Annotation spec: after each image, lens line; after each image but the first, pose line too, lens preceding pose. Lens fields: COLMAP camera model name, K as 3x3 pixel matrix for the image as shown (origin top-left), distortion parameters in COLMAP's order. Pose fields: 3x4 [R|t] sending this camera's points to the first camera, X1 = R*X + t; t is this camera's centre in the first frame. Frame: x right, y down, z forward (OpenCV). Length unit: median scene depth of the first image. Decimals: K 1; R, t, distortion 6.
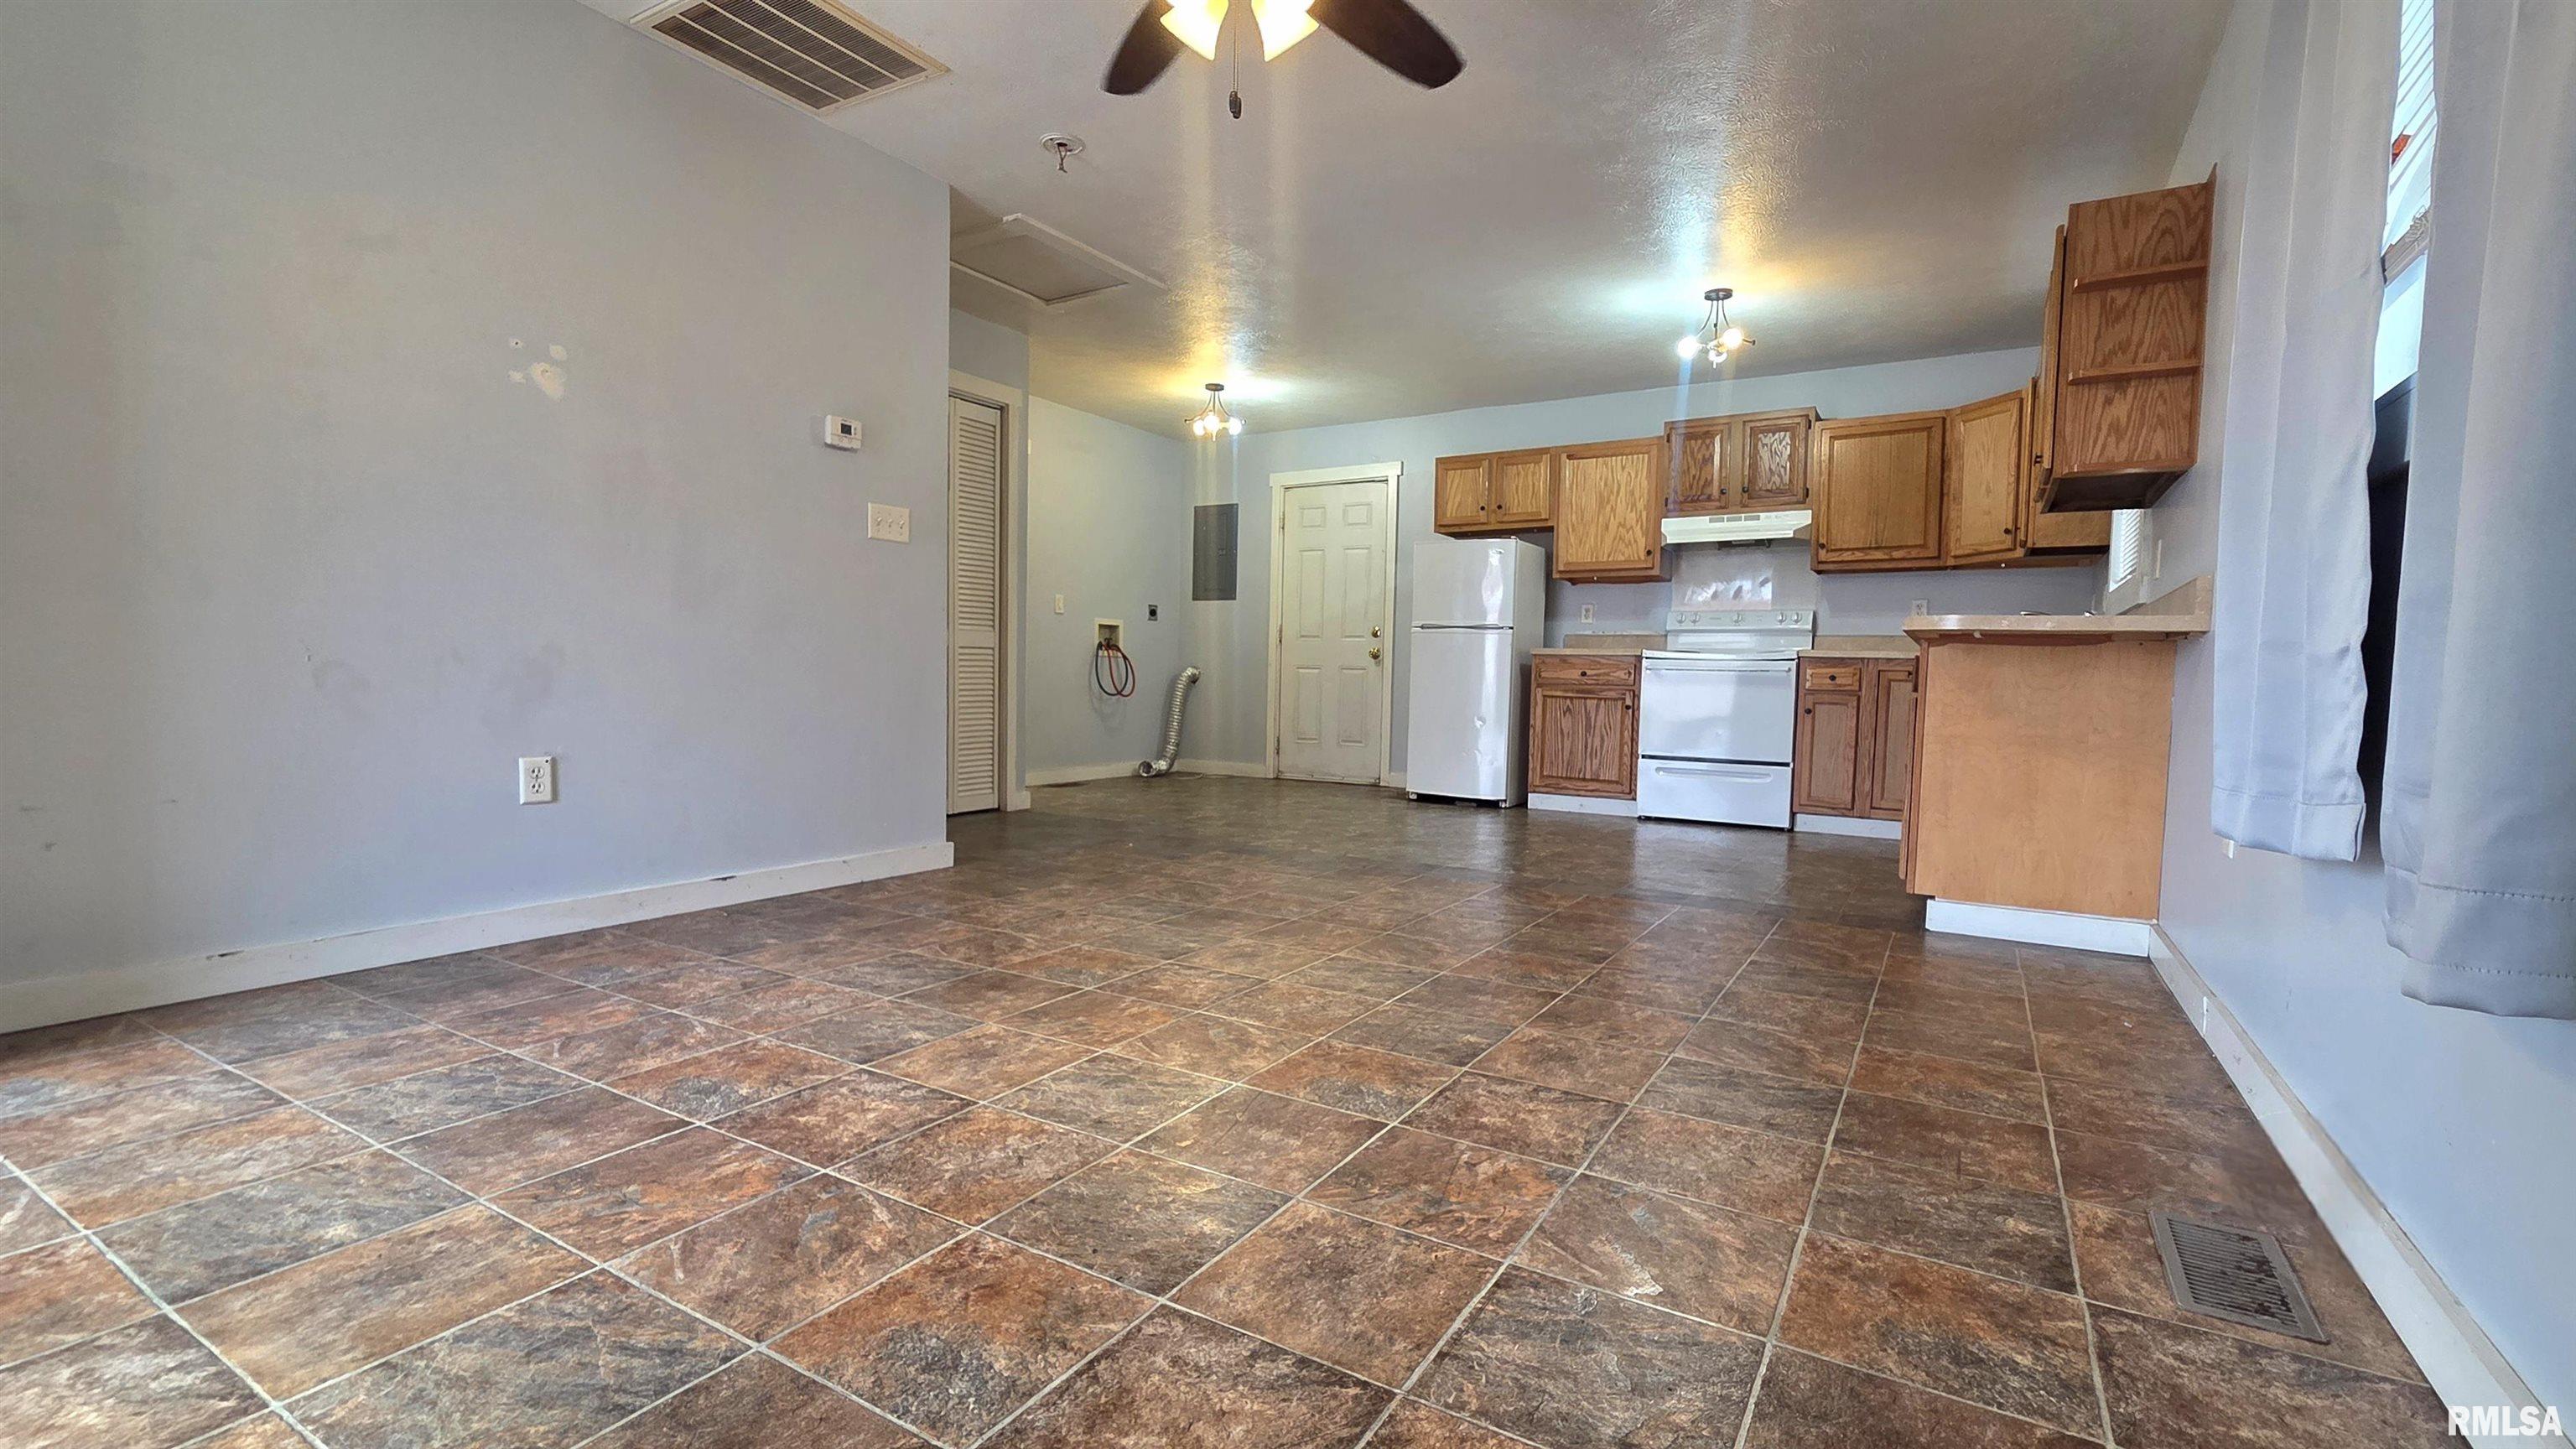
lens RADIAL K [[1071.9, 0, 1288.0], [0, 1071.9, 724.5], [0, 0, 1]] dist [-0.000700, -0.000158]
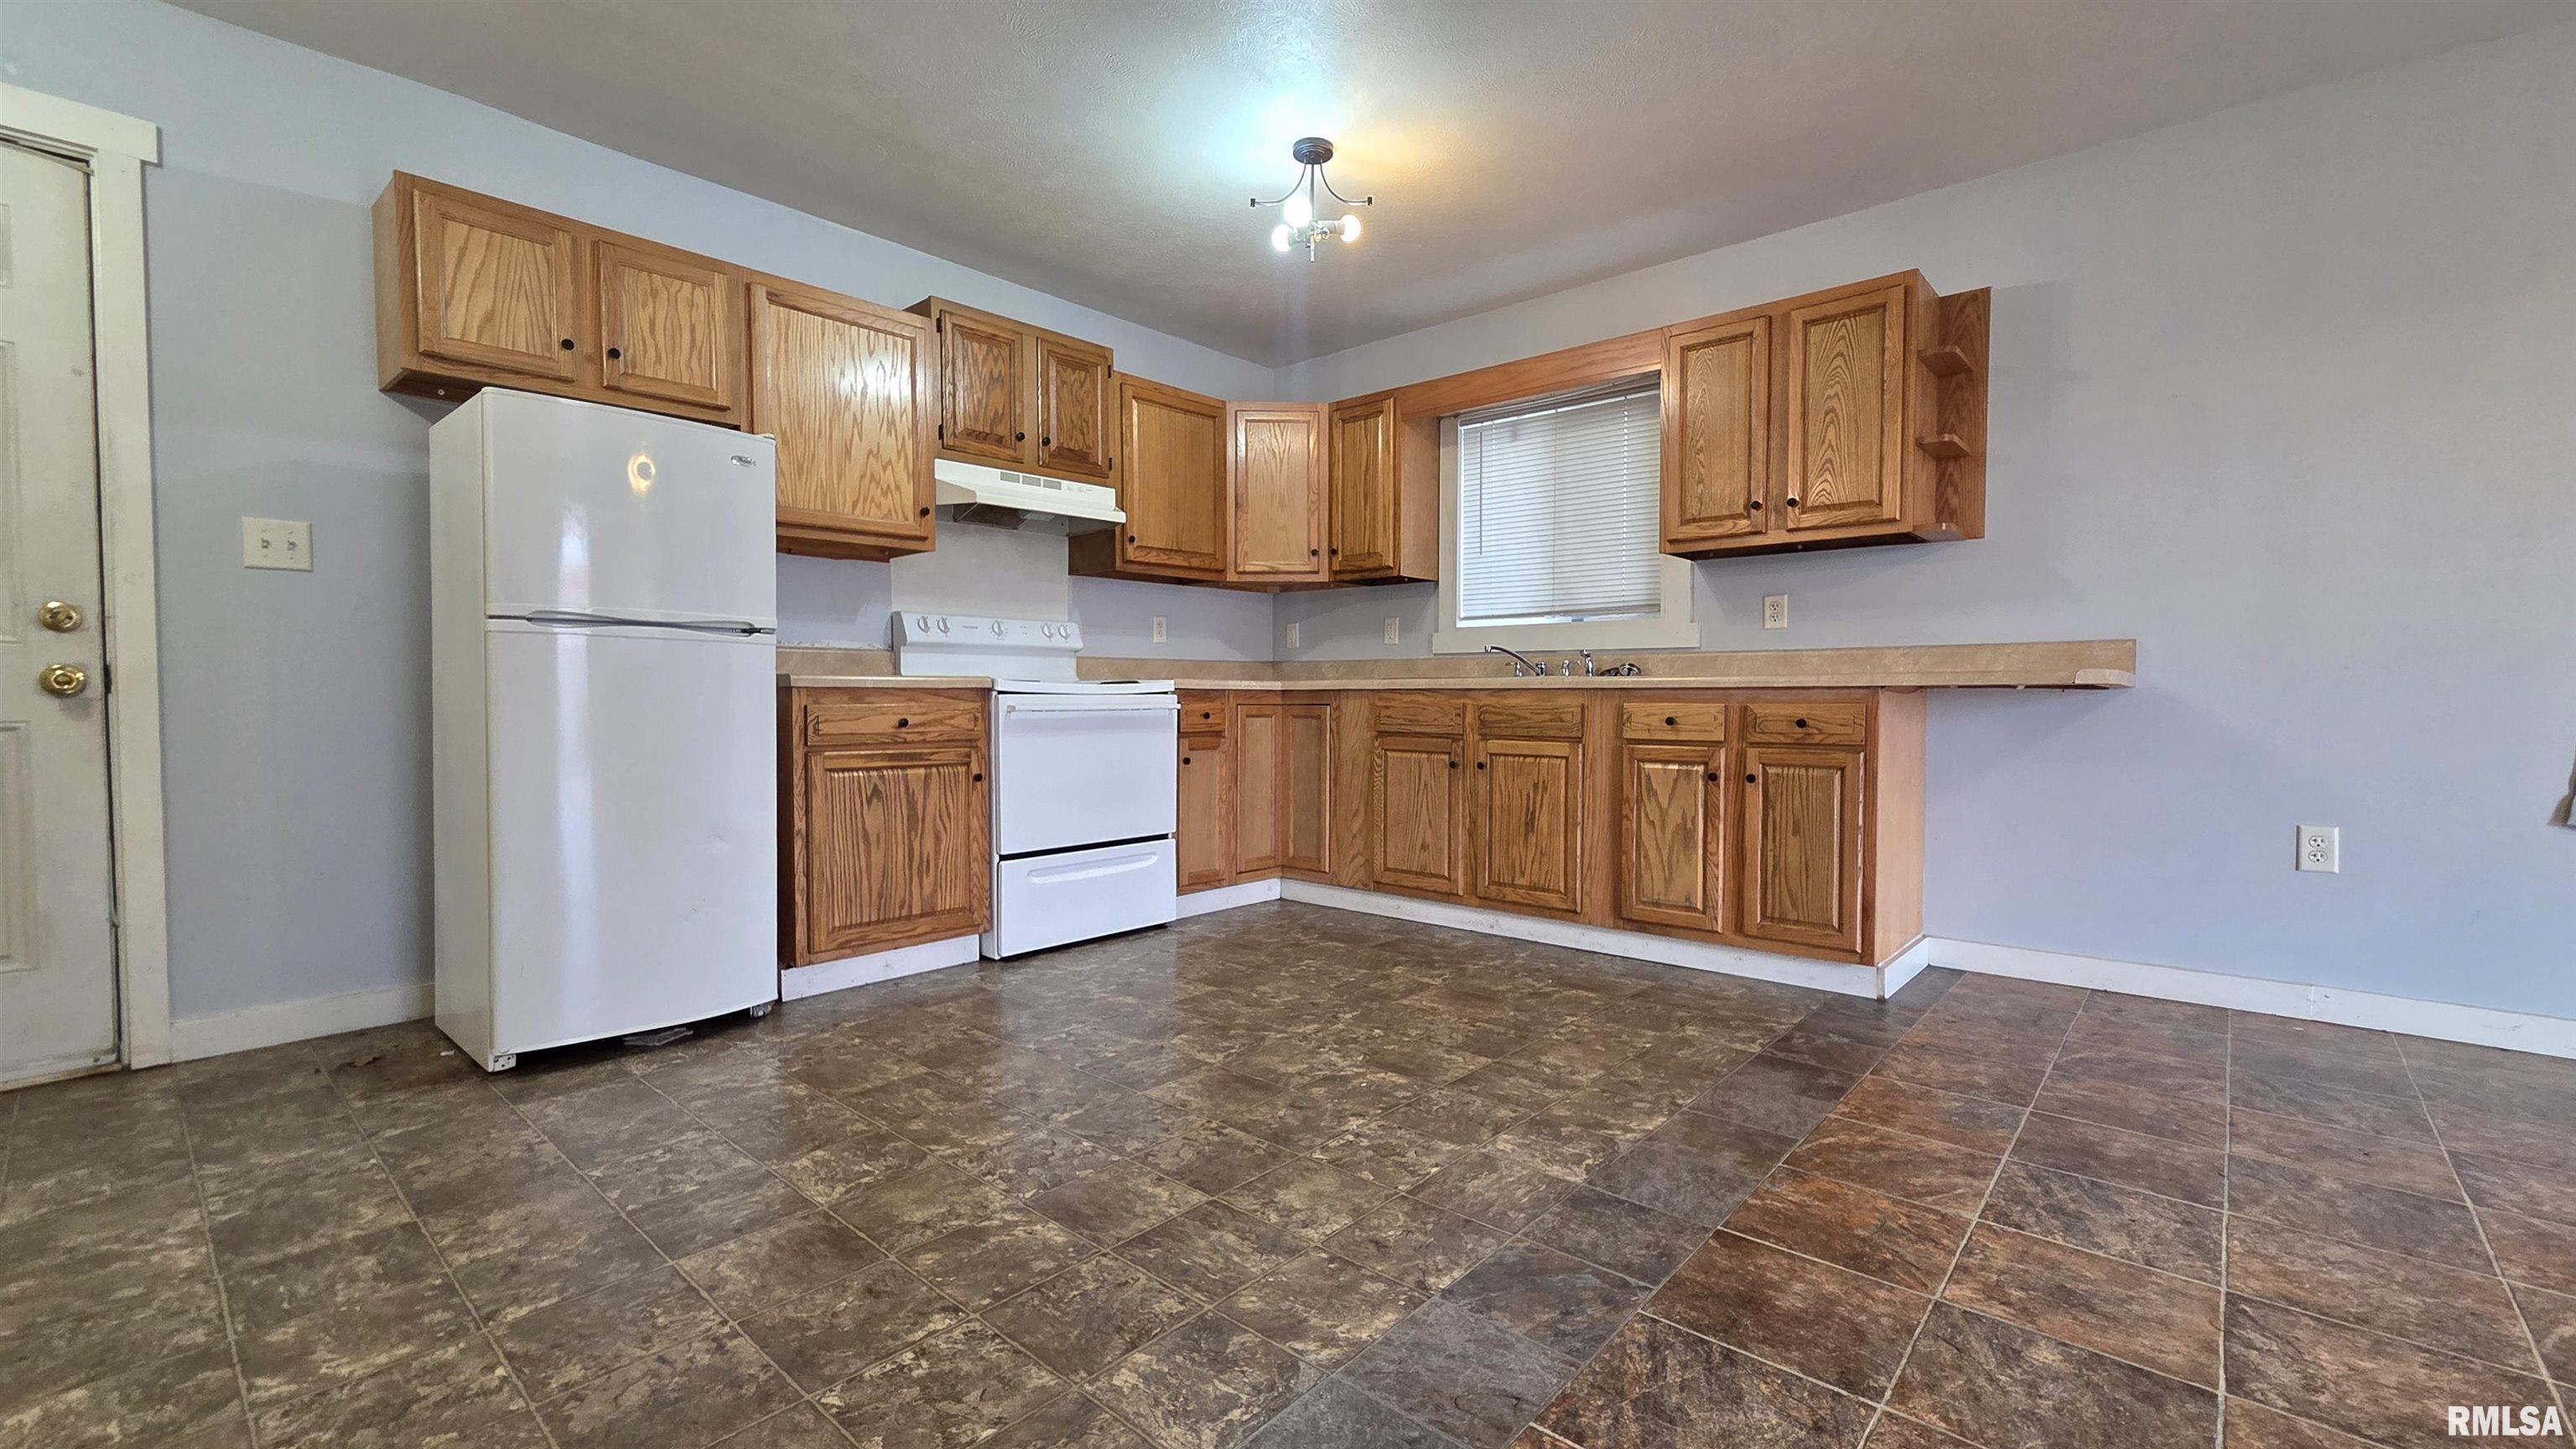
lens RADIAL K [[1071.9, 0, 1288.0], [0, 1071.9, 724.5], [0, 0, 1]] dist [-0.000700, -0.000158]
pose [[0.158174, -0.052872, 0.985995, -0.224925], [0.051924, 0.997629, 0.045166, -0.061039], [-0.986045, 0.044053, 0.160544, 0.728696]]
